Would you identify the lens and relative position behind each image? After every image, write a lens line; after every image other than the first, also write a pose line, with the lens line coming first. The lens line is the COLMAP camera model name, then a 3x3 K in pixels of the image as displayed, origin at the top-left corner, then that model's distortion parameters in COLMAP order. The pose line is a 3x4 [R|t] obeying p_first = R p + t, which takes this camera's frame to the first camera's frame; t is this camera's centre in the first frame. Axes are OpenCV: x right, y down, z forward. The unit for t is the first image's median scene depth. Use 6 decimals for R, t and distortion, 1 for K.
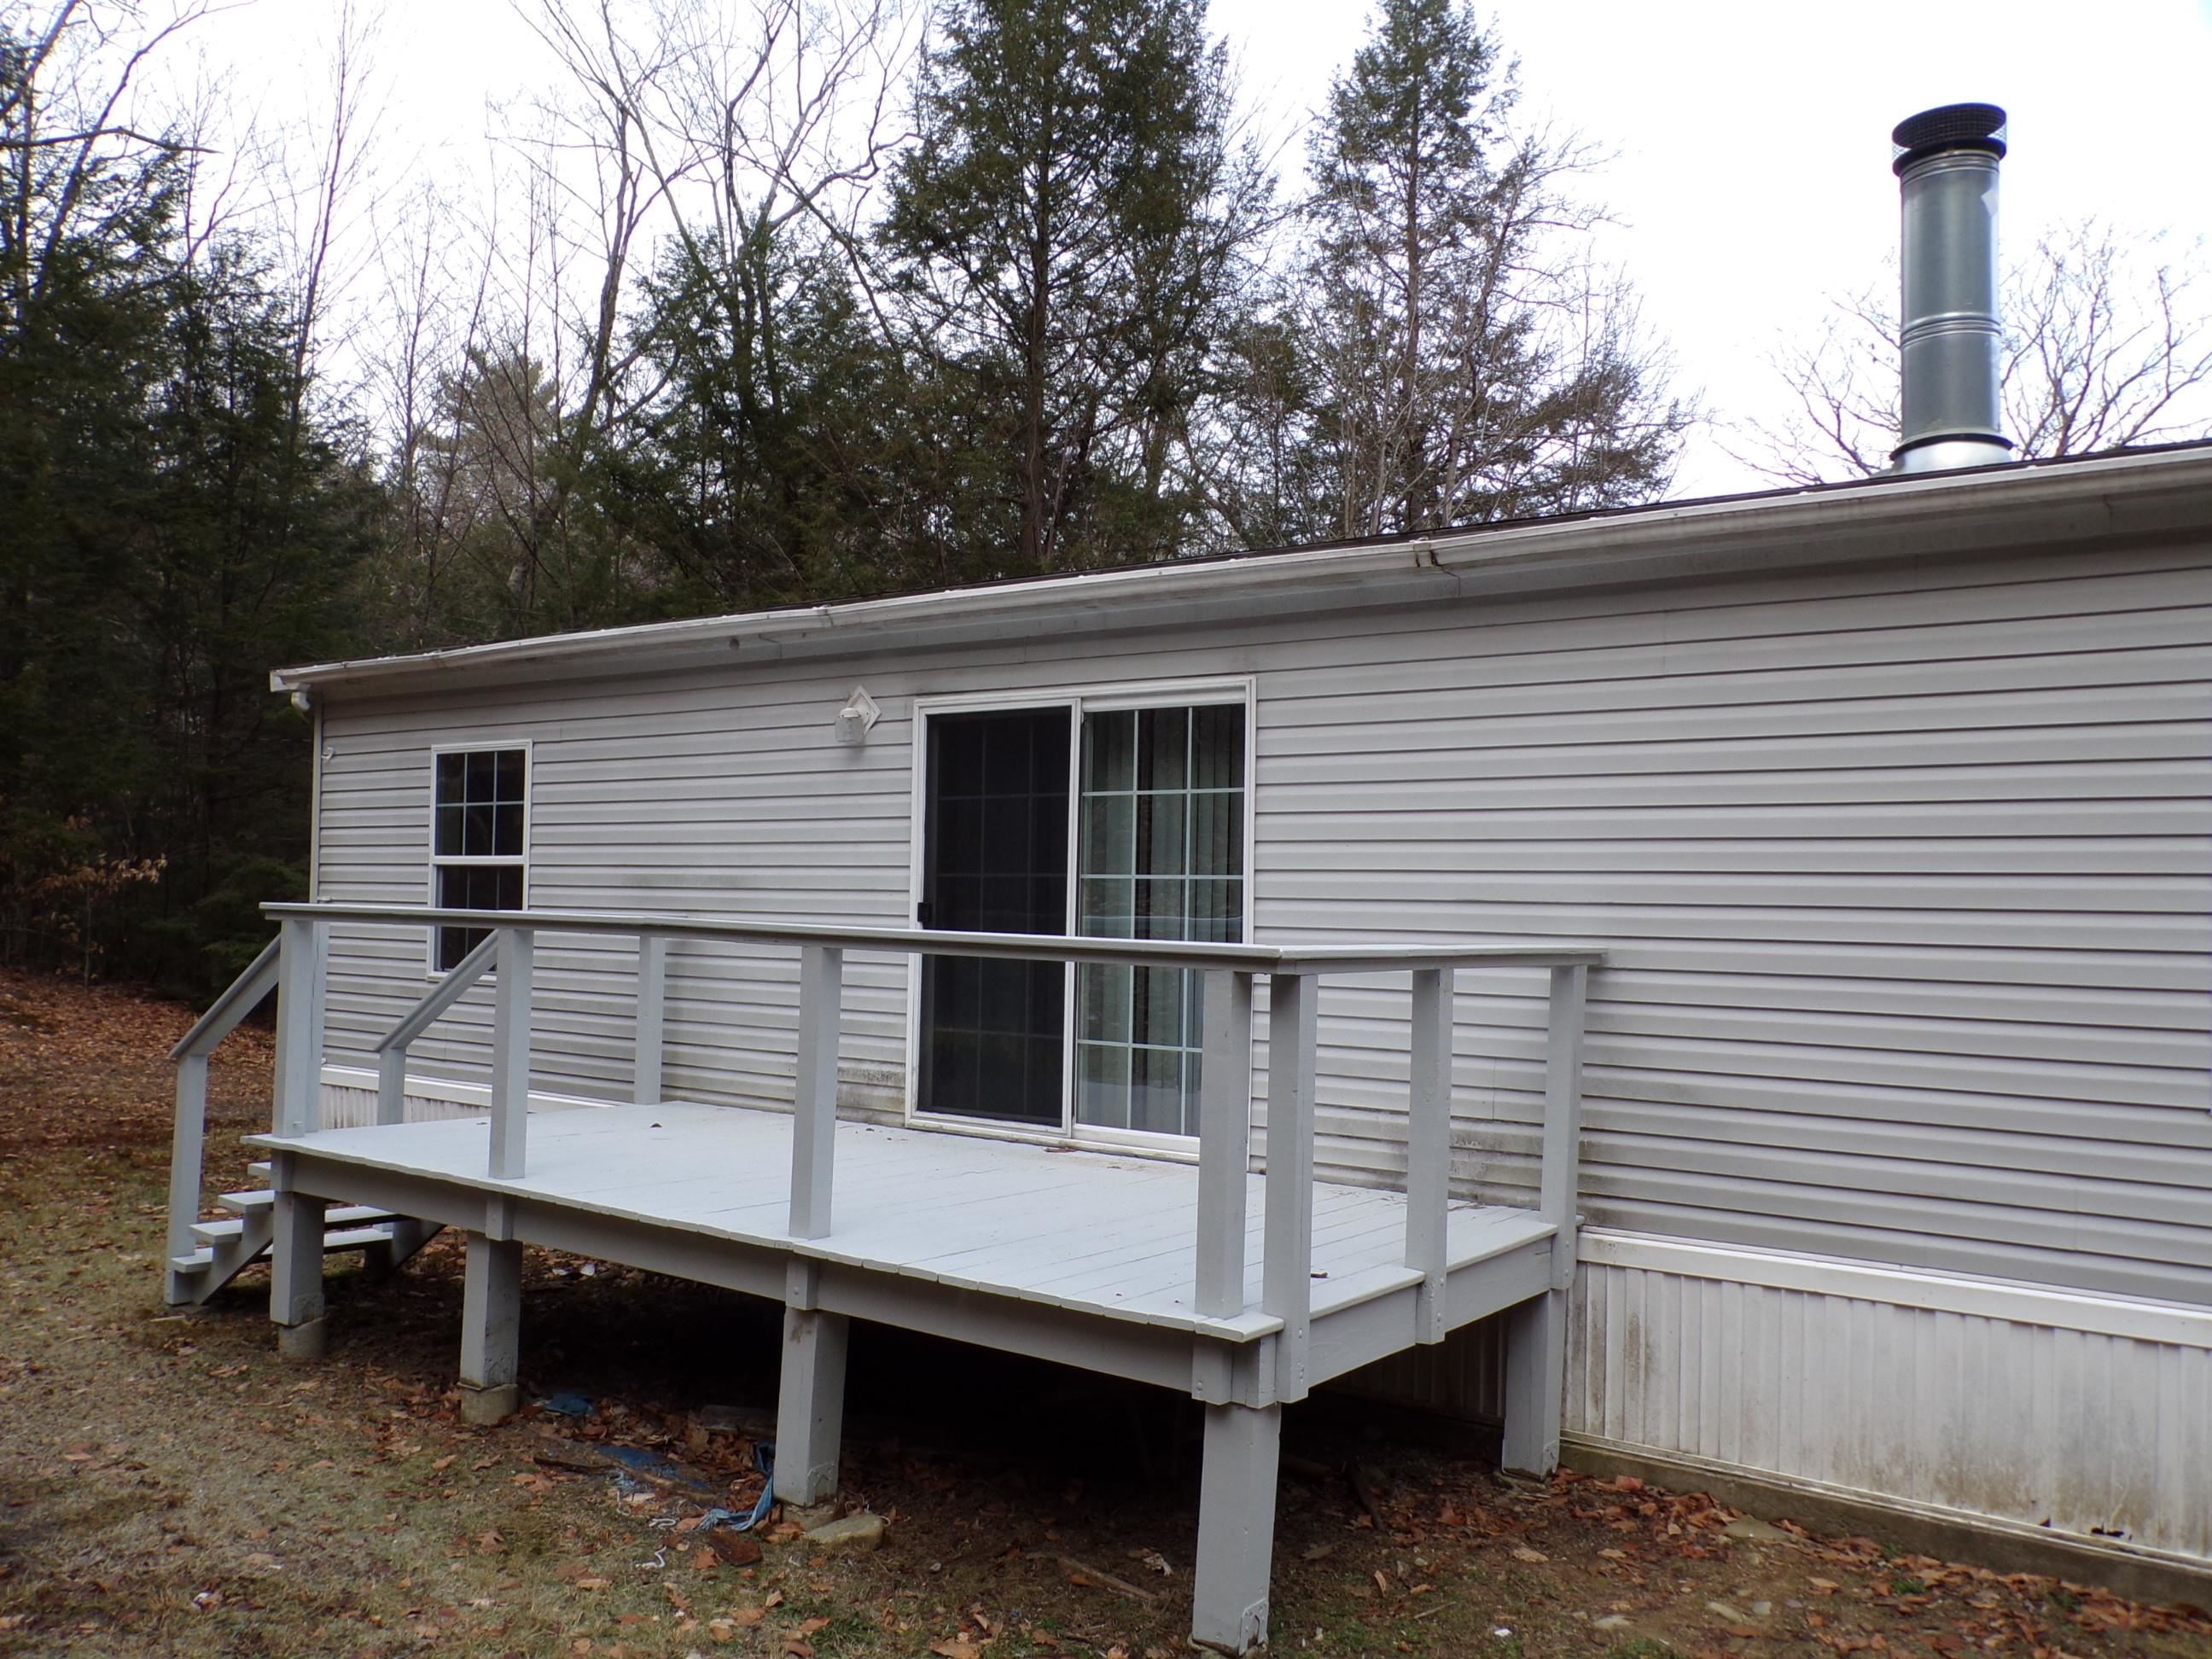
lens RADIAL K [[1765.6, 0, 1106.0], [0, 1765.6, 829.5], [0, 0, 1]] dist [-0.005127, -0.001601]
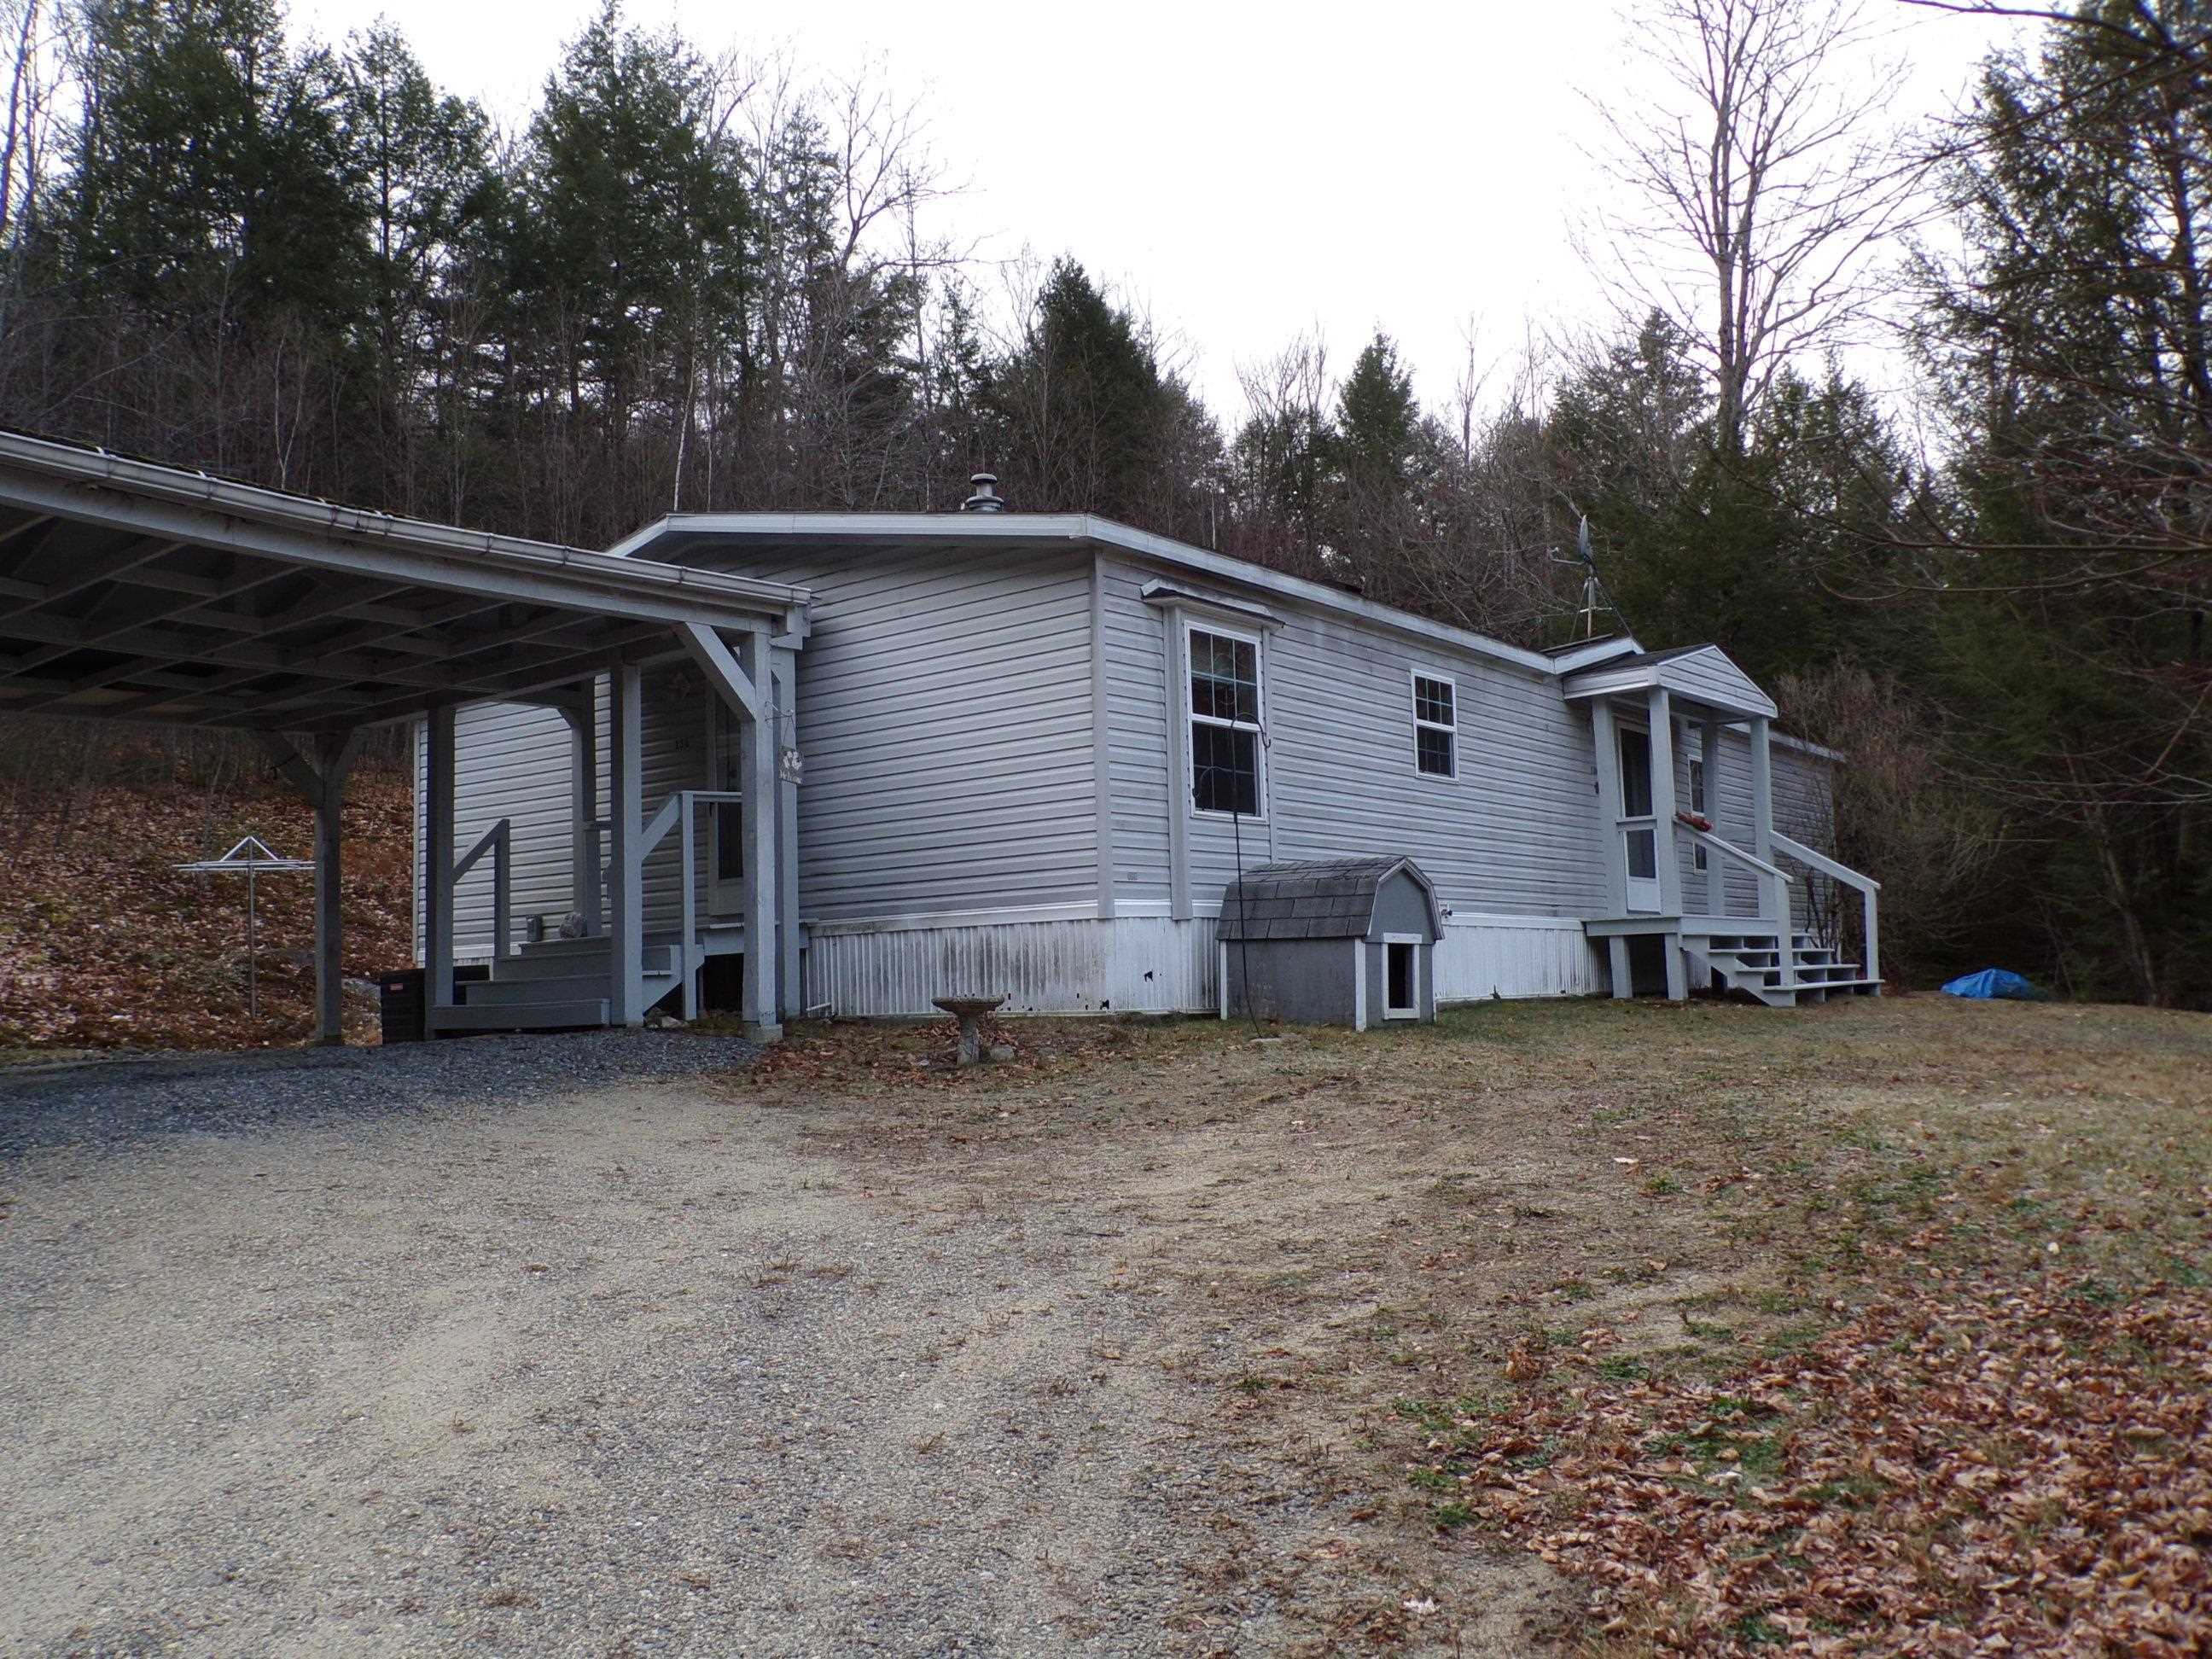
lens RADIAL K [[1765.6, 0, 1106.0], [0, 1765.6, 829.5], [0, 0, 1]] dist [-0.005127, -0.001601]
pose [[0.041139, 0.070076, 0.996693, -1.680973], [-0.022524, 0.997349, -0.069192, 0.193970], [-0.998900, -0.019603, 0.042608, 1.049074]]
